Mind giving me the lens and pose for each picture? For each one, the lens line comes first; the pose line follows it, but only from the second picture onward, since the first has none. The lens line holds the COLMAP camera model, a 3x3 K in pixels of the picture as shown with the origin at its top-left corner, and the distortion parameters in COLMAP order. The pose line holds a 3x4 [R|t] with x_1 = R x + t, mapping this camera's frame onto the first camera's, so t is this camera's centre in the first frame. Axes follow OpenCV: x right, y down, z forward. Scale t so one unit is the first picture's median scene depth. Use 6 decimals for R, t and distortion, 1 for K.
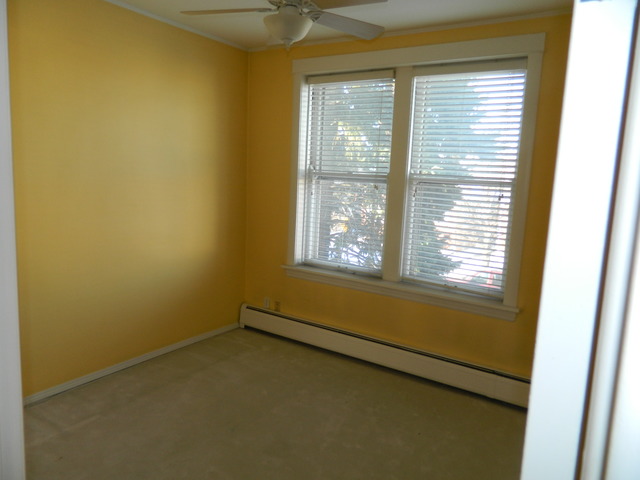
lens RADIAL K [[471.0, 0, 320.0], [0, 471.0, 240.0], [0, 0, 1]] dist [0.001203, 0.001714]
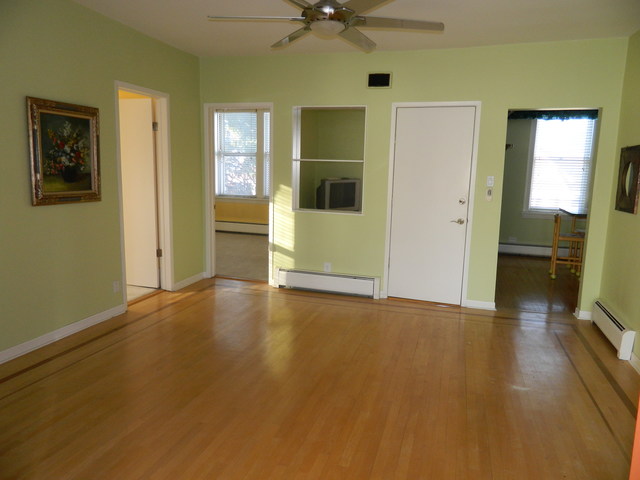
lens RADIAL K [[471.0, 0, 320.0], [0, 471.0, 240.0], [0, 0, 1]] dist [0.001203, 0.001714]
pose [[0.959816, -0.066652, 0.272598, -0.199196], [0.059889, 0.997657, 0.033065, 0.215475], [-0.274163, -0.015410, 0.961560, -1.231621]]
